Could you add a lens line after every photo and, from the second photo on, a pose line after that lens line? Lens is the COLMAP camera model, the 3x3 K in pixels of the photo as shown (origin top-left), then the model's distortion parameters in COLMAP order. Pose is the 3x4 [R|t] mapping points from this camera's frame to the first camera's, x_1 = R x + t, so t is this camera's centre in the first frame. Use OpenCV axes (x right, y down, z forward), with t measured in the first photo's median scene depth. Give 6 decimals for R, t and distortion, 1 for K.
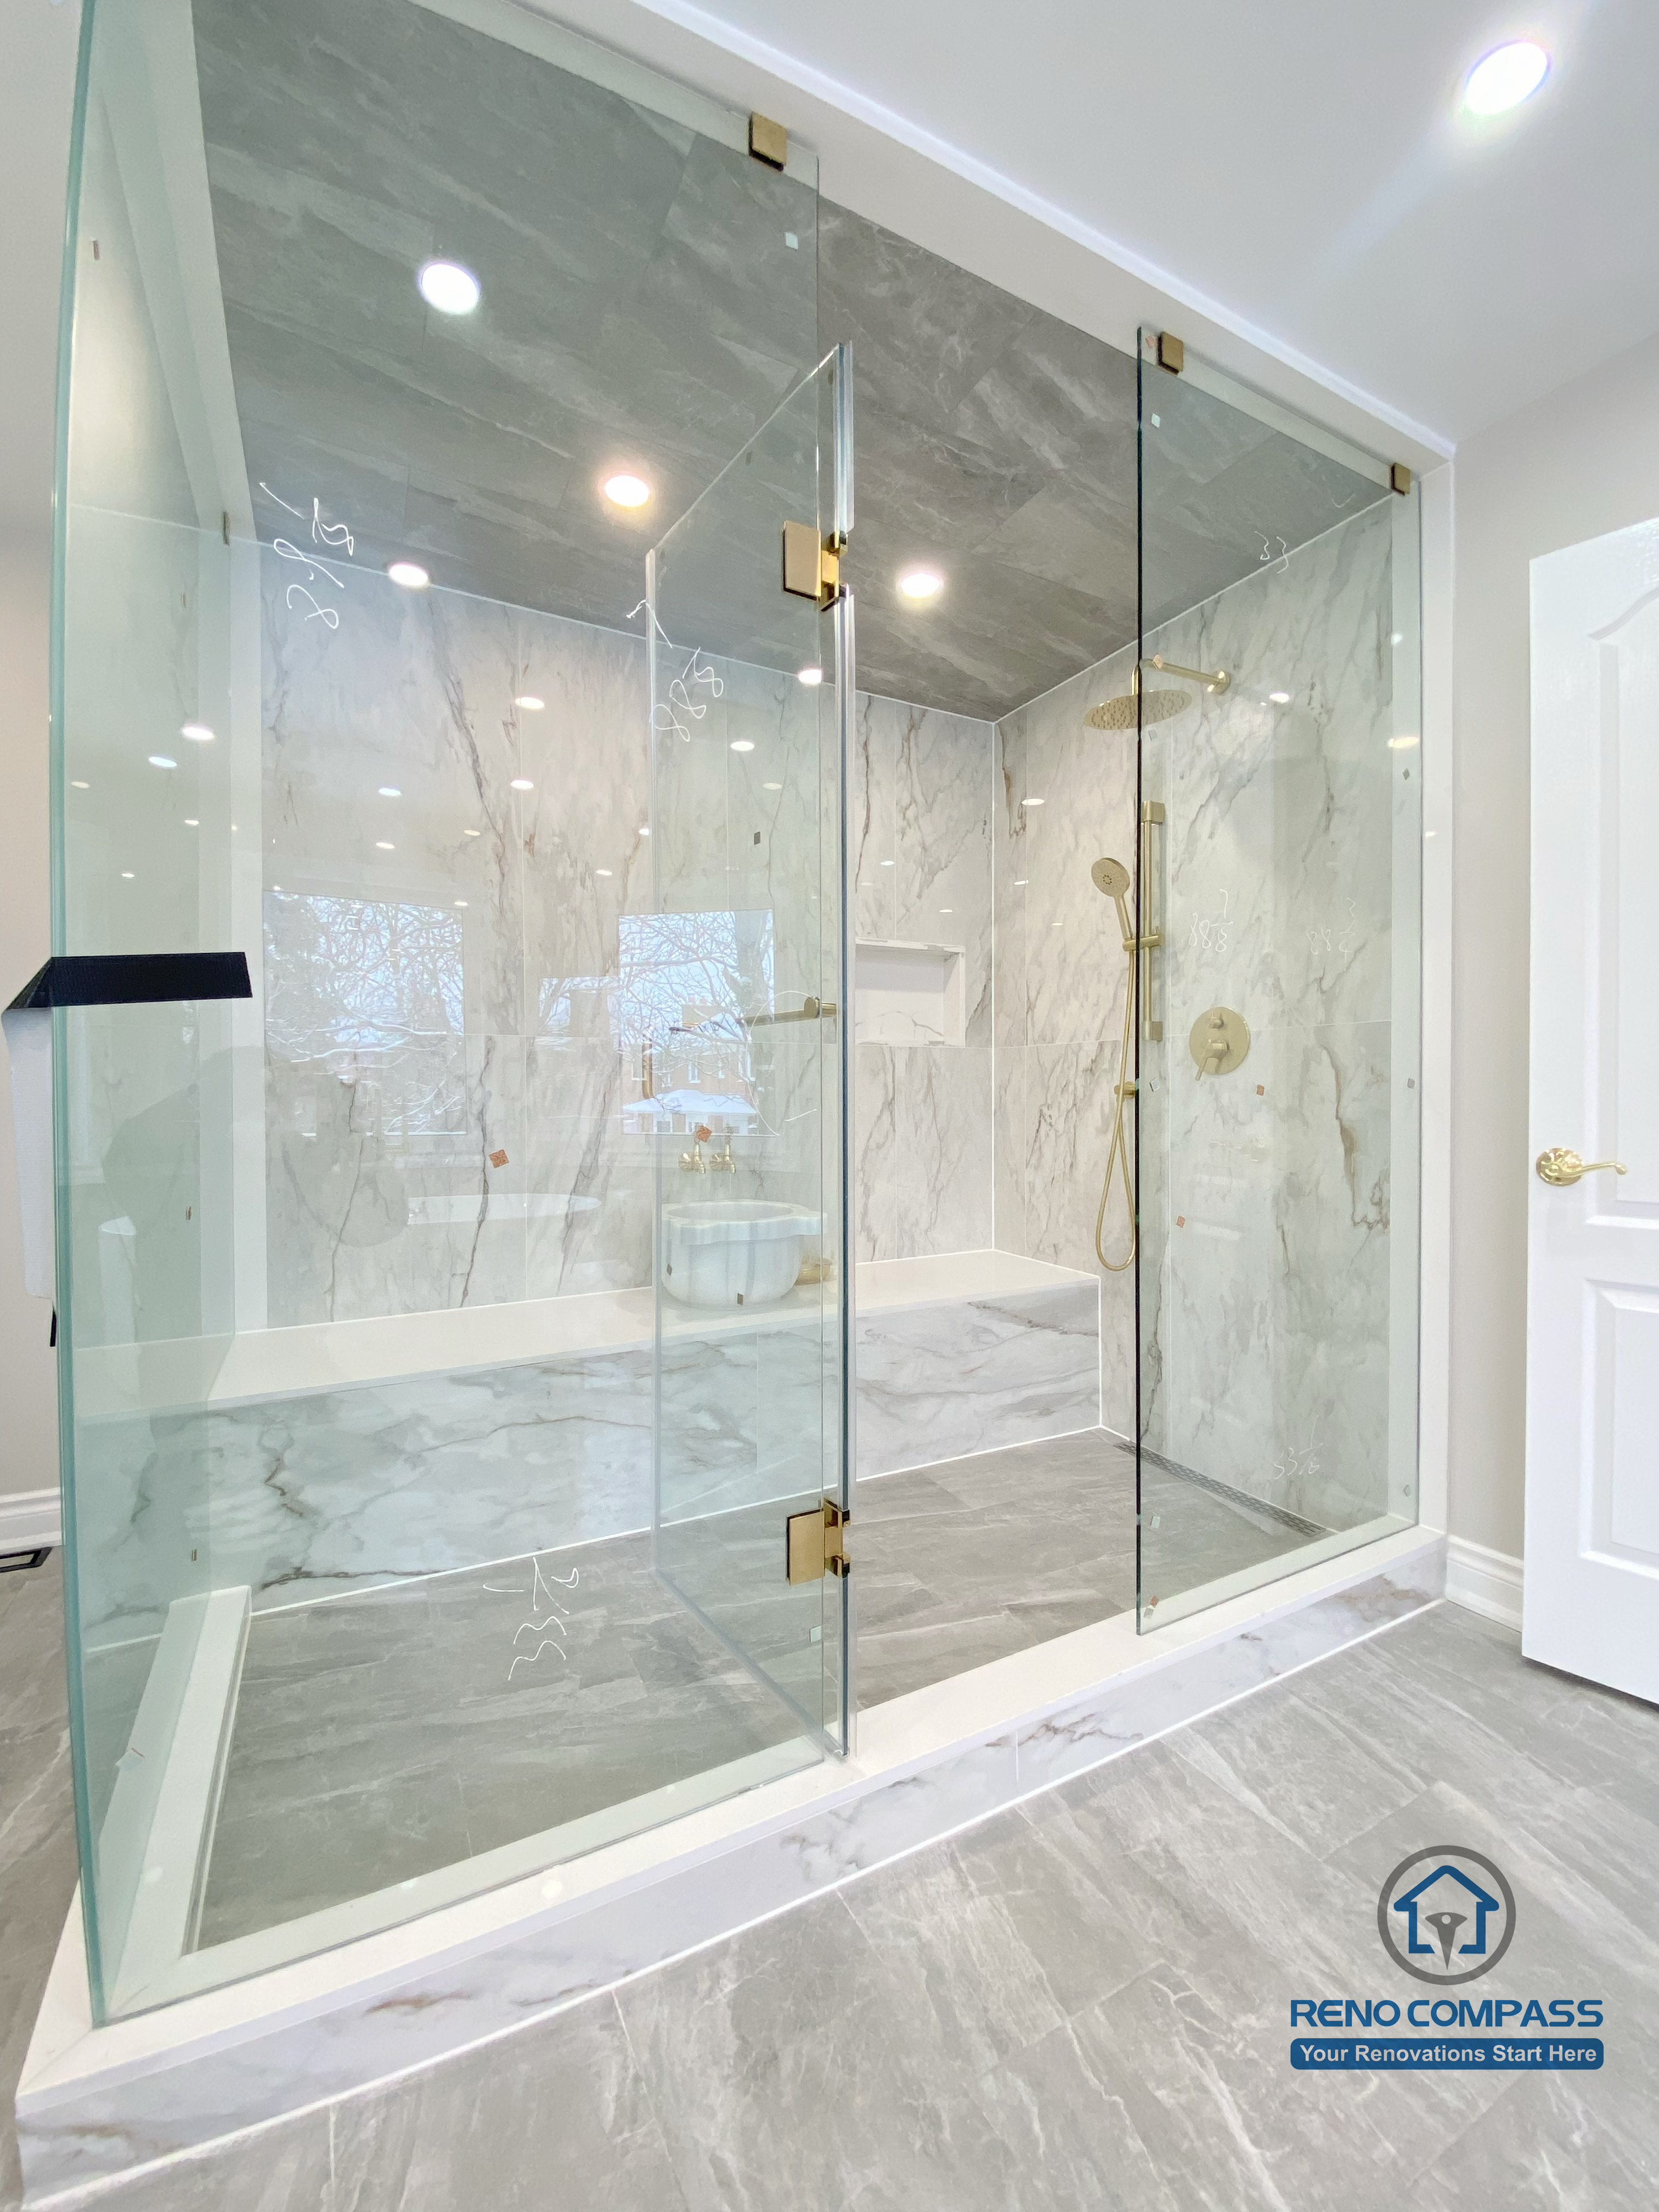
lens RADIAL K [[894.0, 0, 831.0], [0, 894.0, 1102.6], [0, 0, 1]] dist [0.019124, -0.019095]
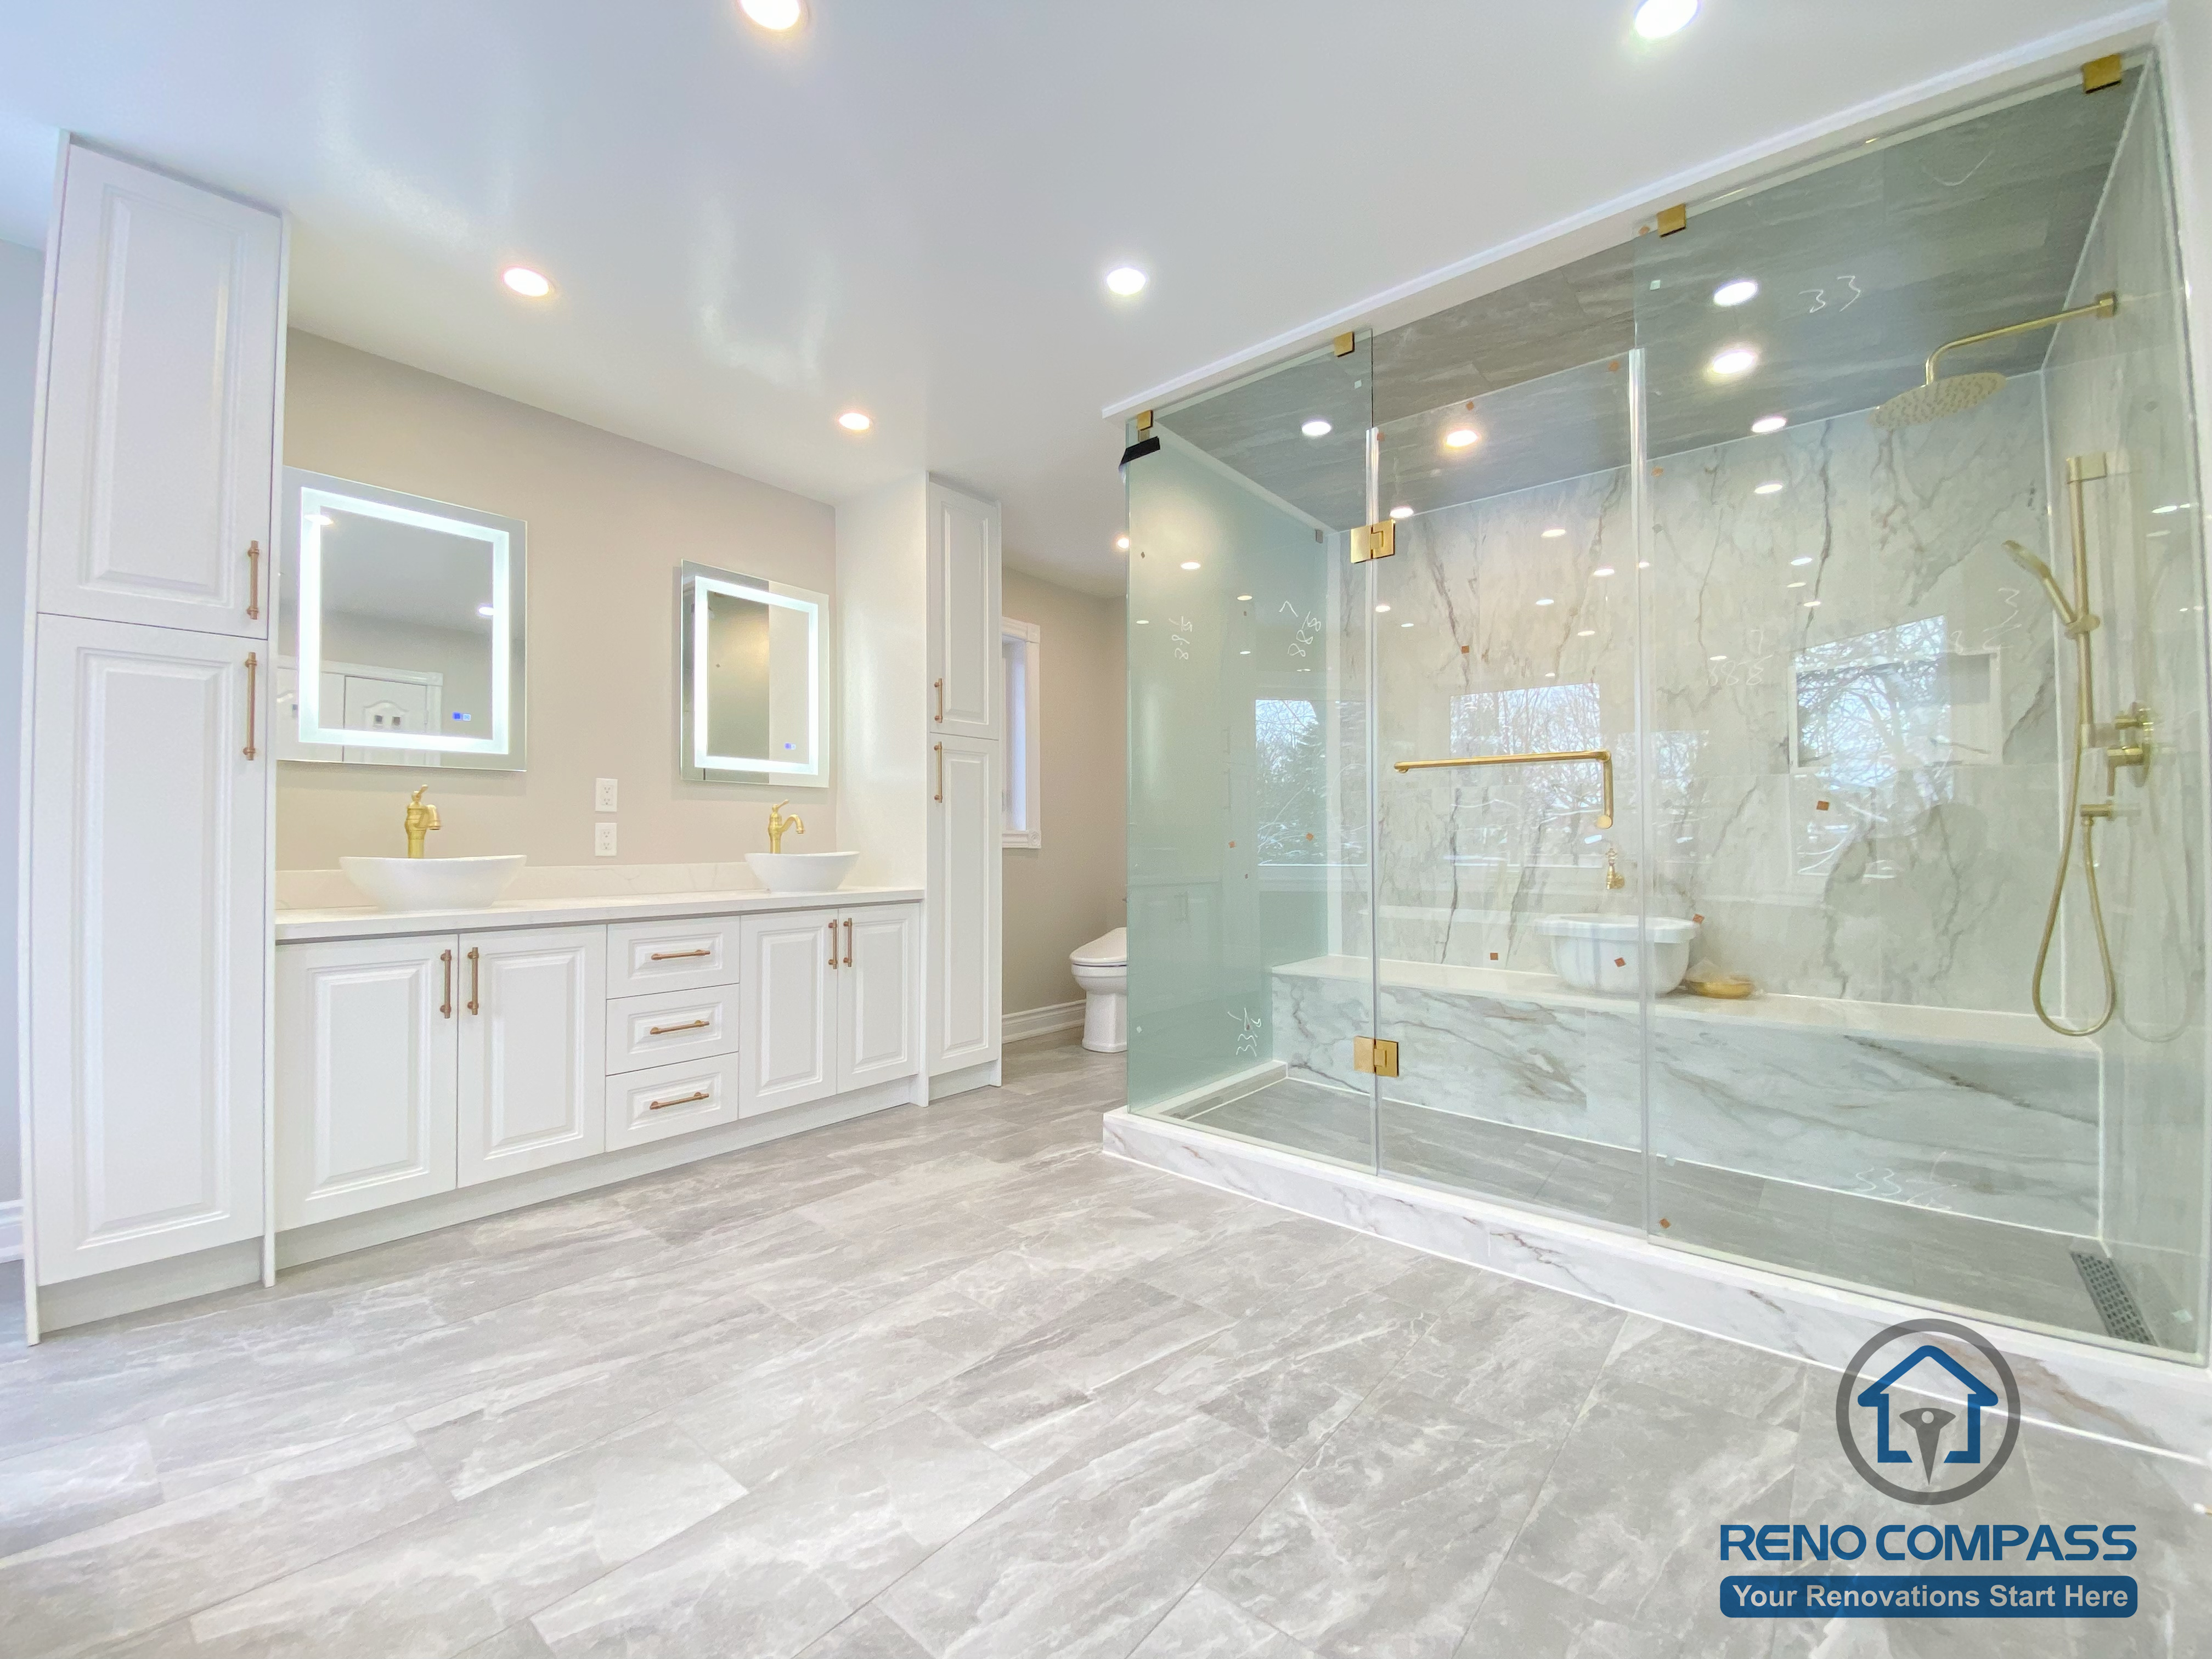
lens RADIAL K [[894.0, 0, 1104.3], [0, 894.0, 824.2], [0, 0, 1]] dist [0.019124, -0.019095]
pose [[0.368746, -0.018303, -0.929350, 0.884353], [-0.012539, 0.999617, -0.024662, 0.034589], [0.929445, 0.020747, 0.368376, -0.127244]]
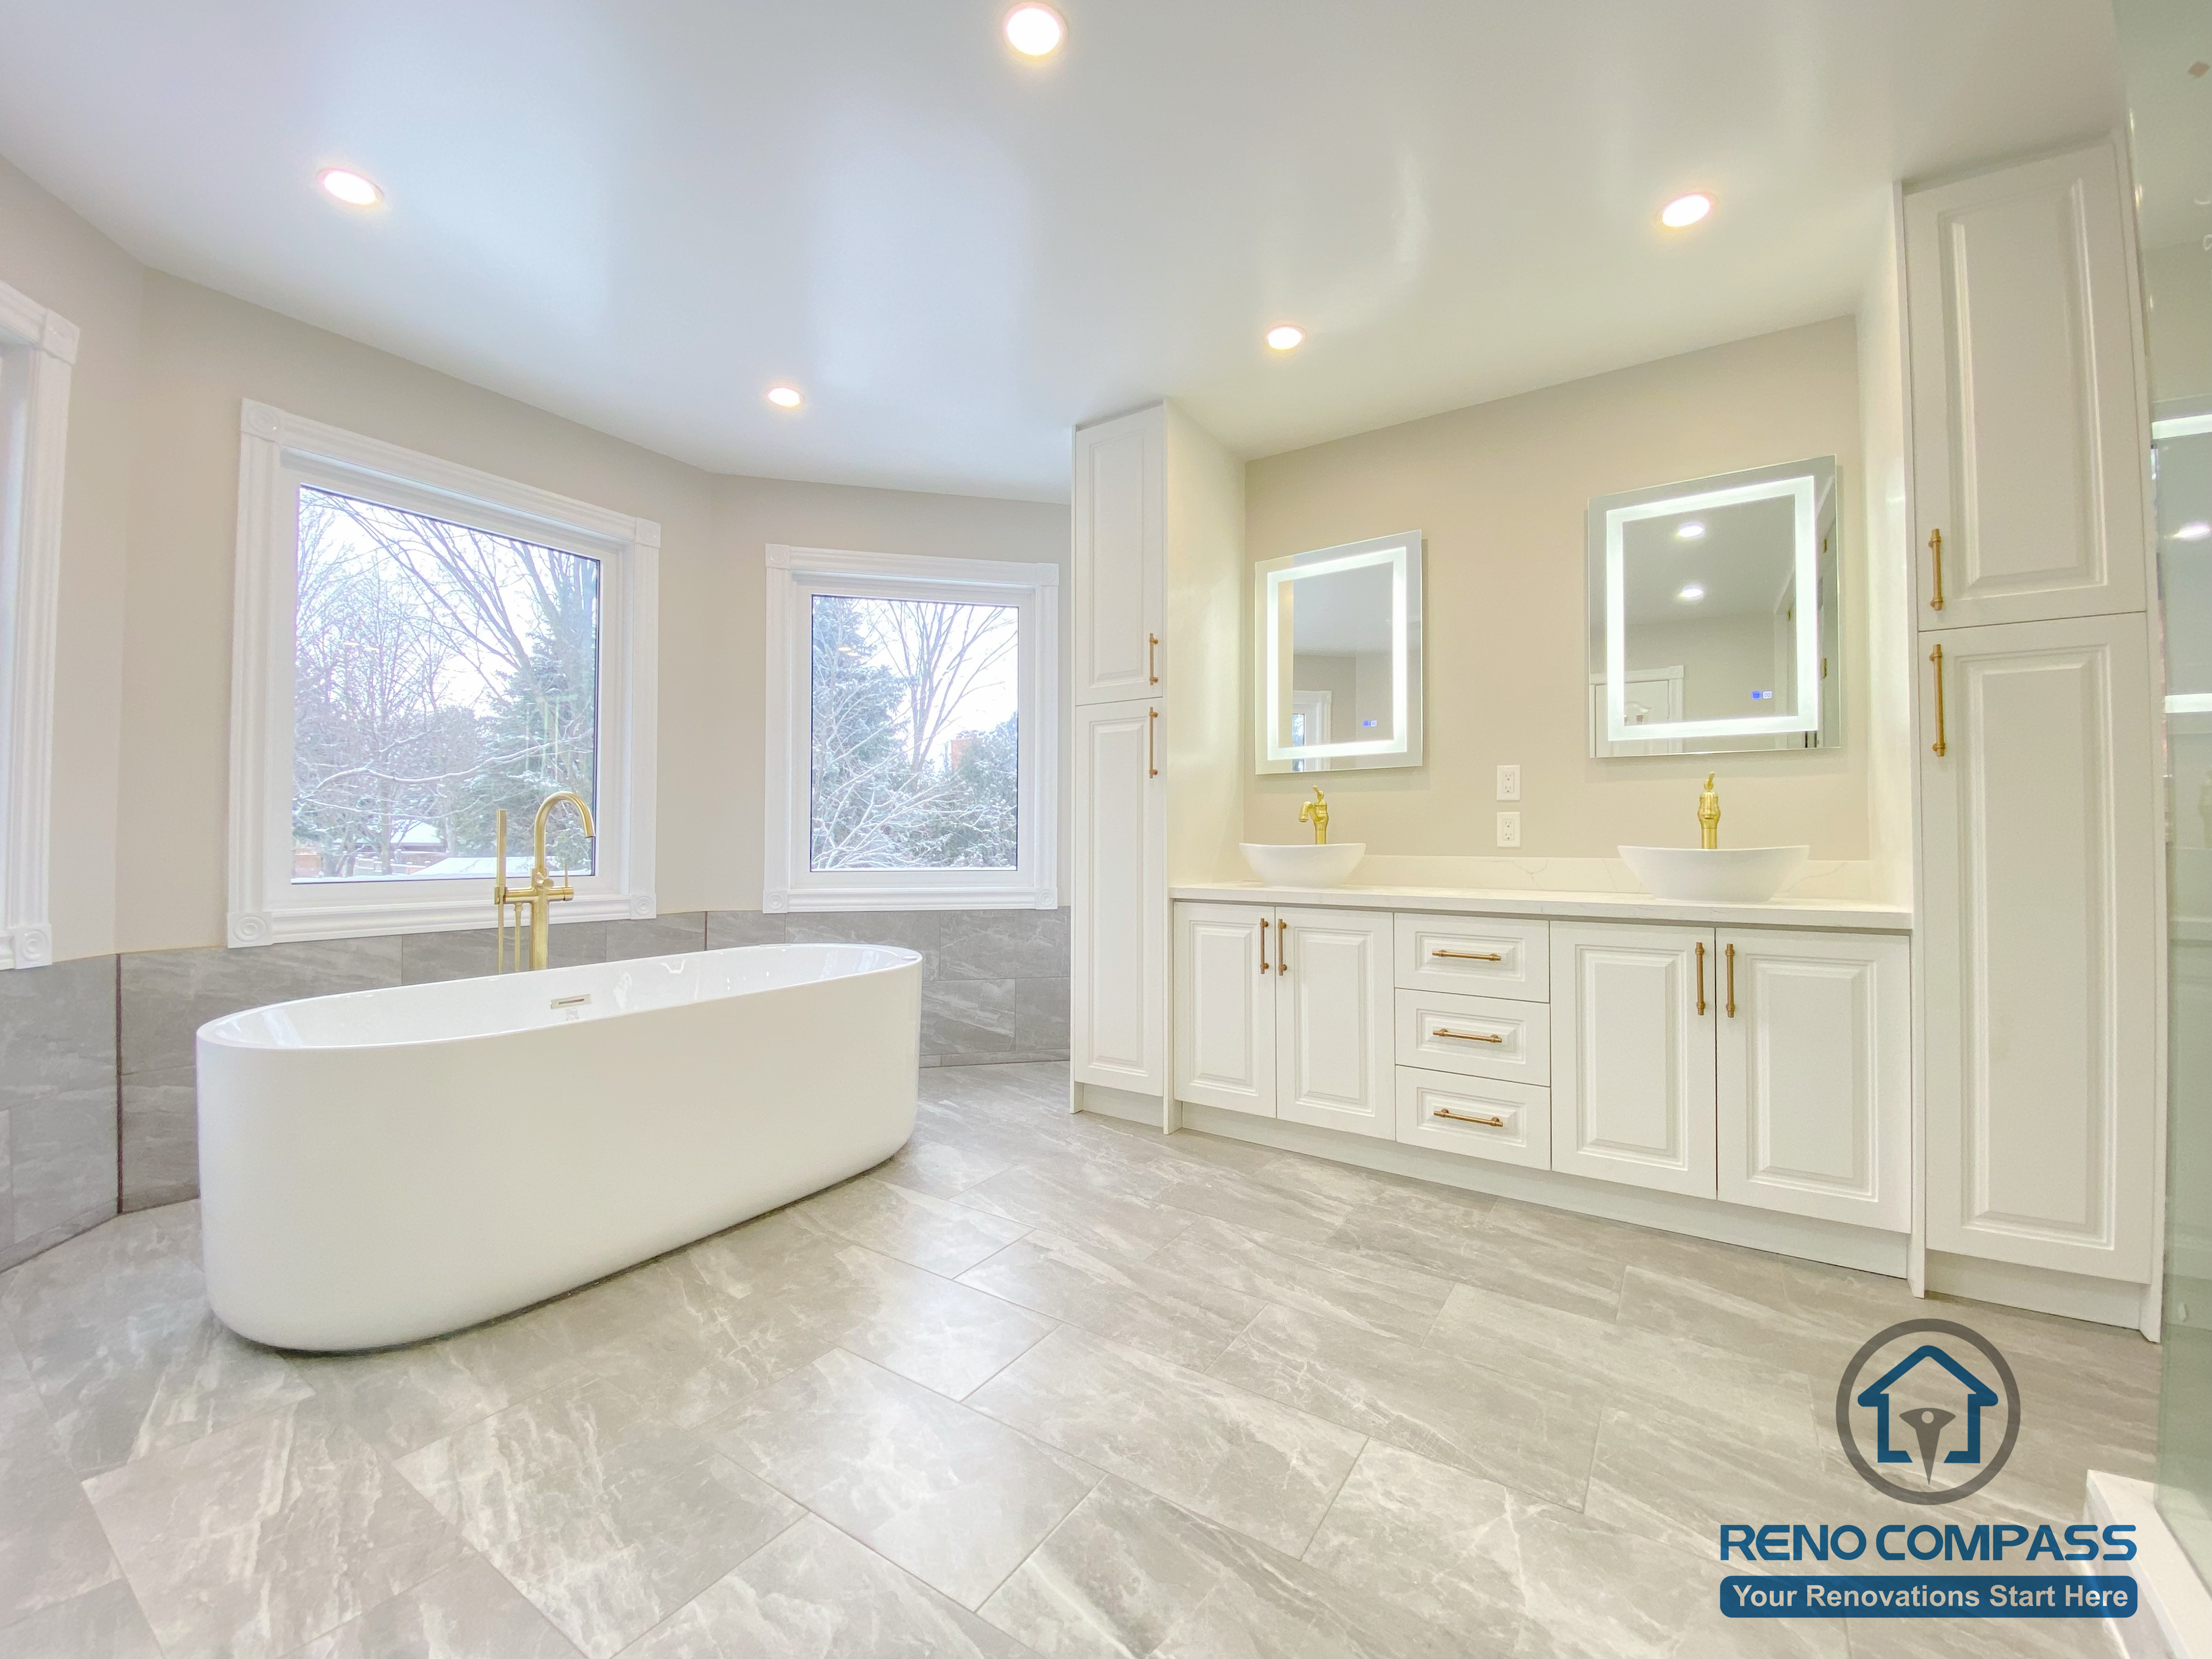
lens RADIAL K [[894.0, 0, 1102.2], [0, 894.0, 824.5], [0, 0, 1]] dist [0.019124, -0.019095]
pose [[-0.882509, -0.011061, -0.470165, 0.442198], [-0.008002, 0.999932, -0.008504, 0.041784], [0.470227, -0.003743, -0.882538, 0.556579]]
